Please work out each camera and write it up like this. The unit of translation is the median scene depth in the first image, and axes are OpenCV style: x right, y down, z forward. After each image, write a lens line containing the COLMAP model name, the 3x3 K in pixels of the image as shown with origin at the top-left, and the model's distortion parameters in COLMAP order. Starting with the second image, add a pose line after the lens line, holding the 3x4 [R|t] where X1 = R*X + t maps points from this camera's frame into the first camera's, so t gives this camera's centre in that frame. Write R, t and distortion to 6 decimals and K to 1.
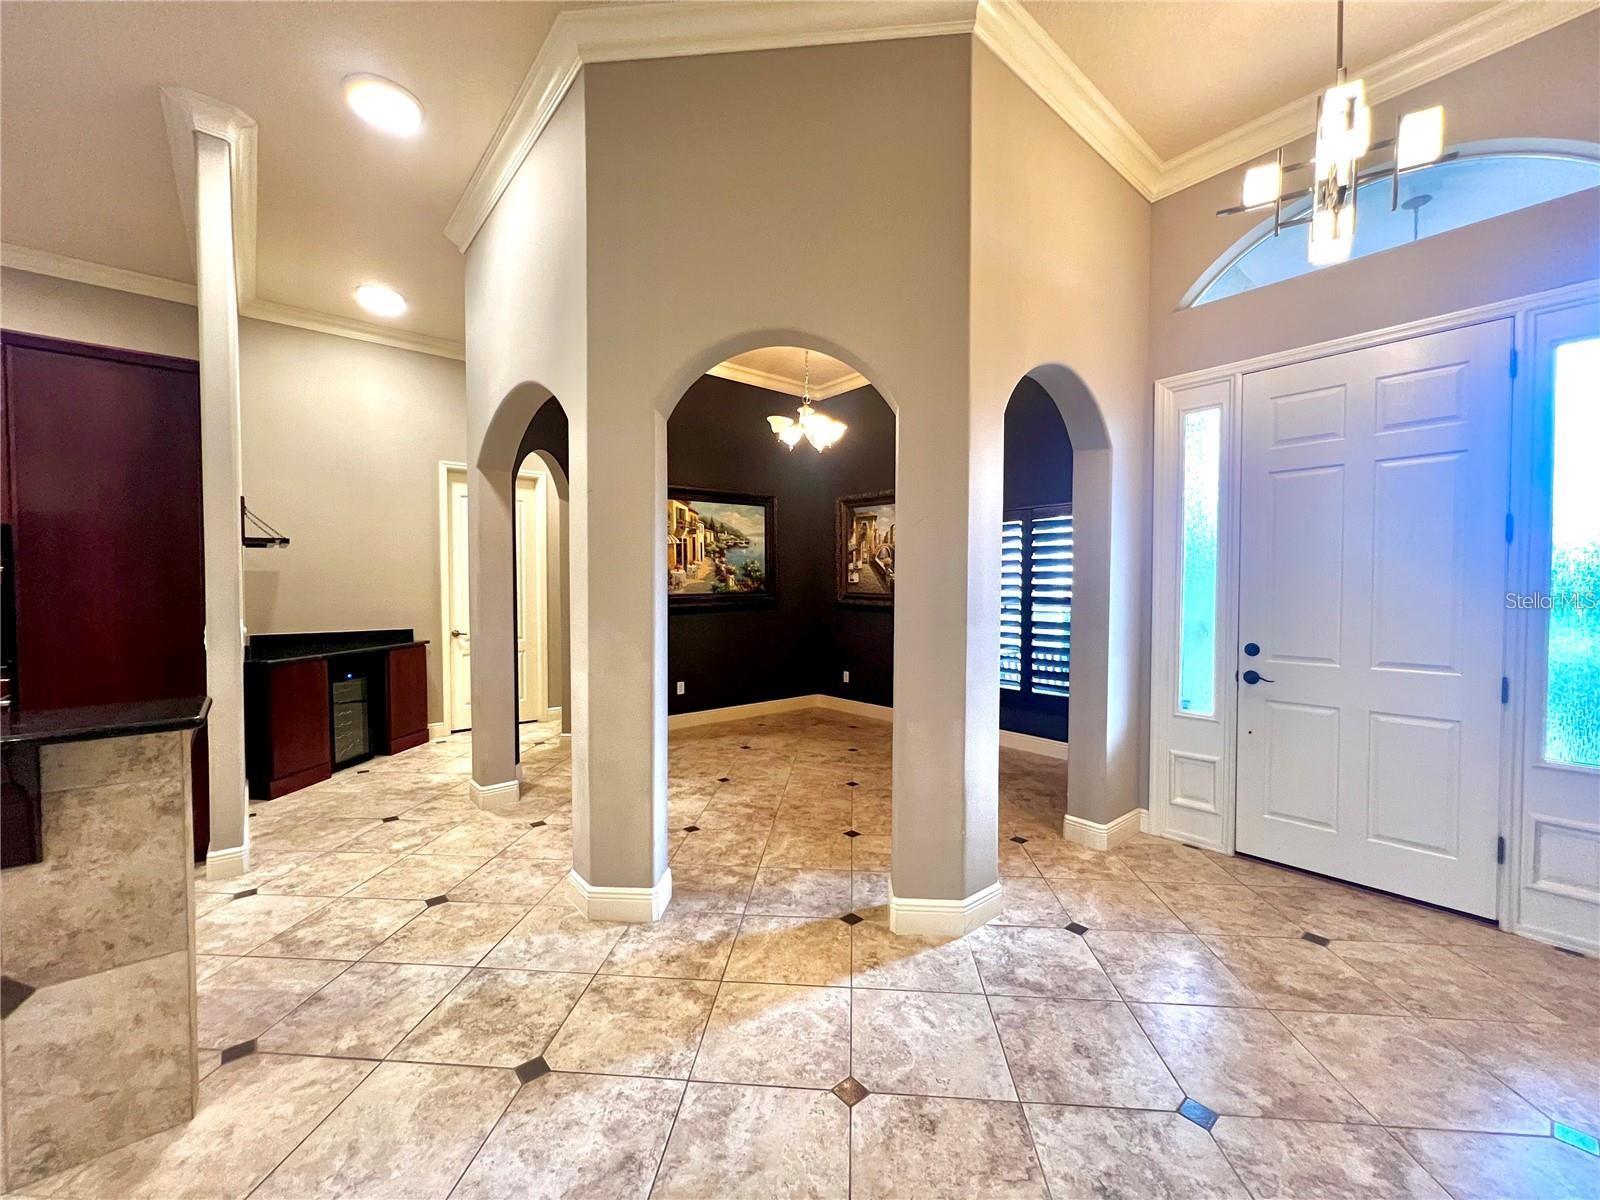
lens RADIAL K [[651.6, 0, 804.6], [0, 651.6, 605.1], [0, 0, 1]] dist [0.001517, 0.000214]
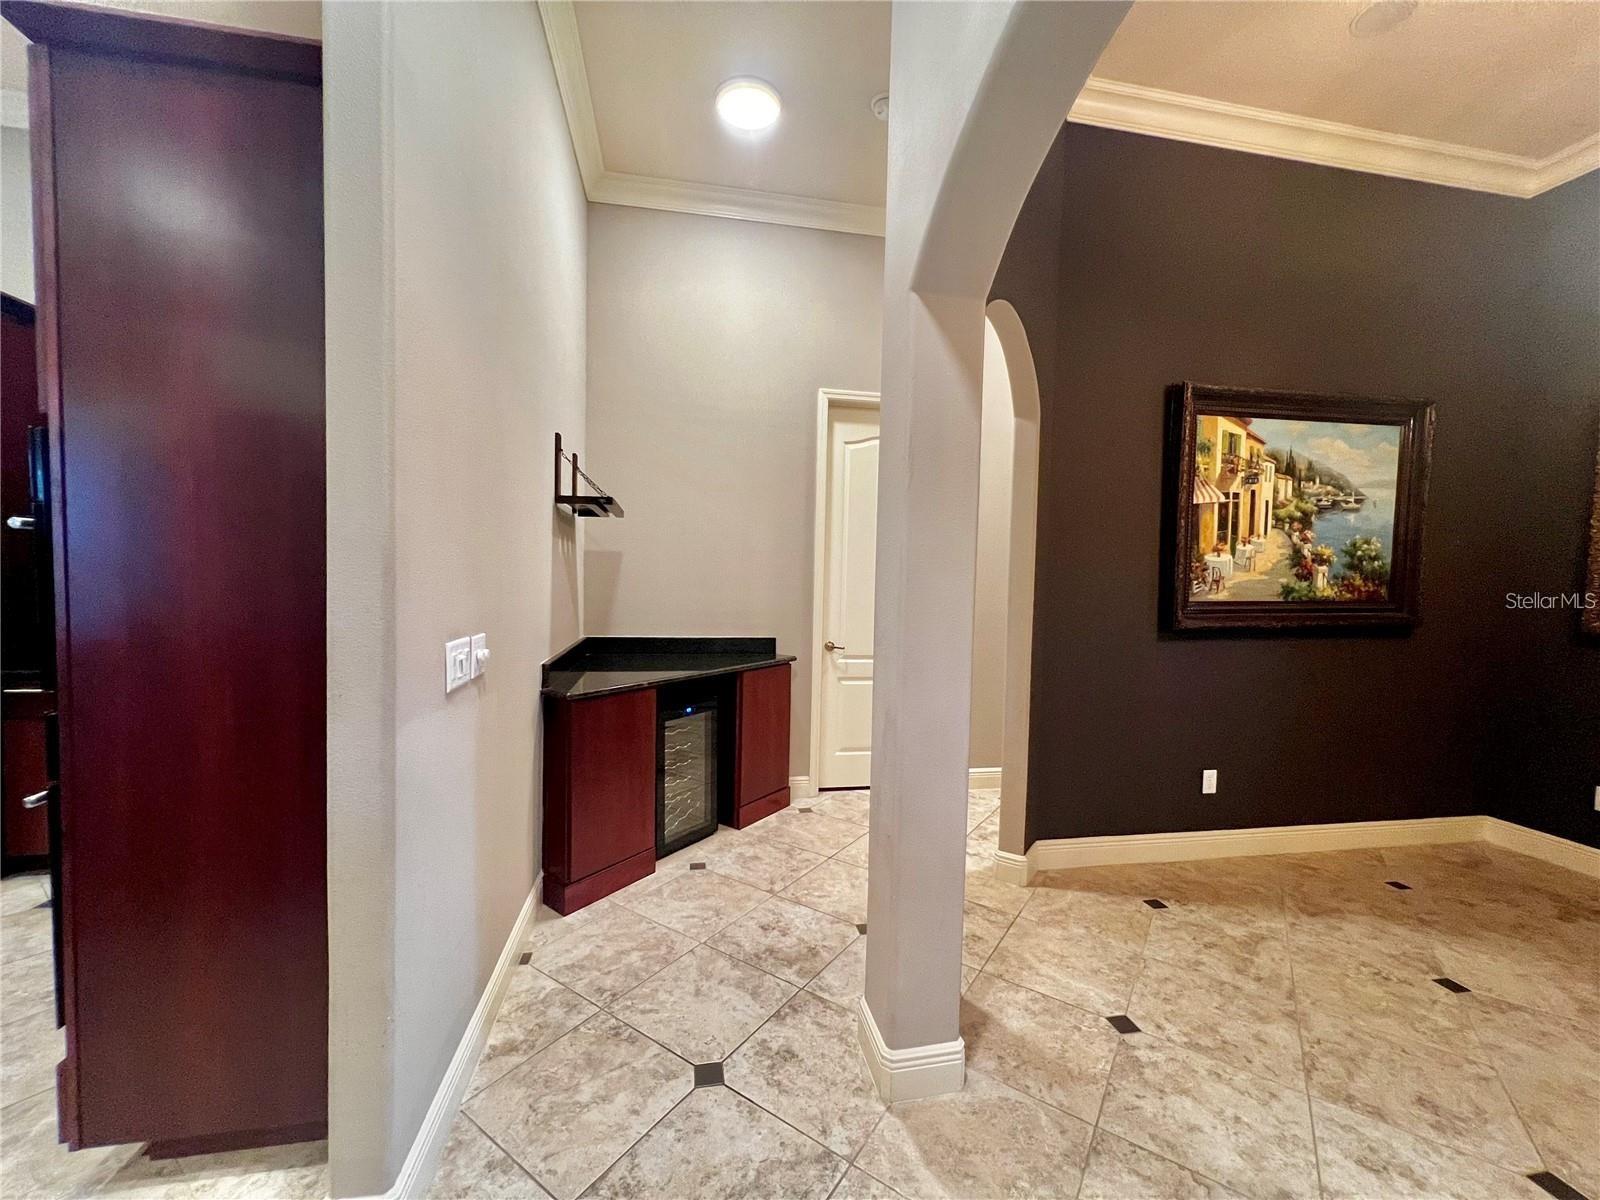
lens RADIAL K [[651.6, 0, 800.0], [0, 651.6, 602.7], [0, 0, 1]] dist [0.001517, 0.000214]
pose [[0.867951, 0.042697, -0.494811, -0.223641], [-0.038676, 0.999083, 0.018368, -0.012192], [0.495141, 0.003194, 0.868807, 0.386982]]
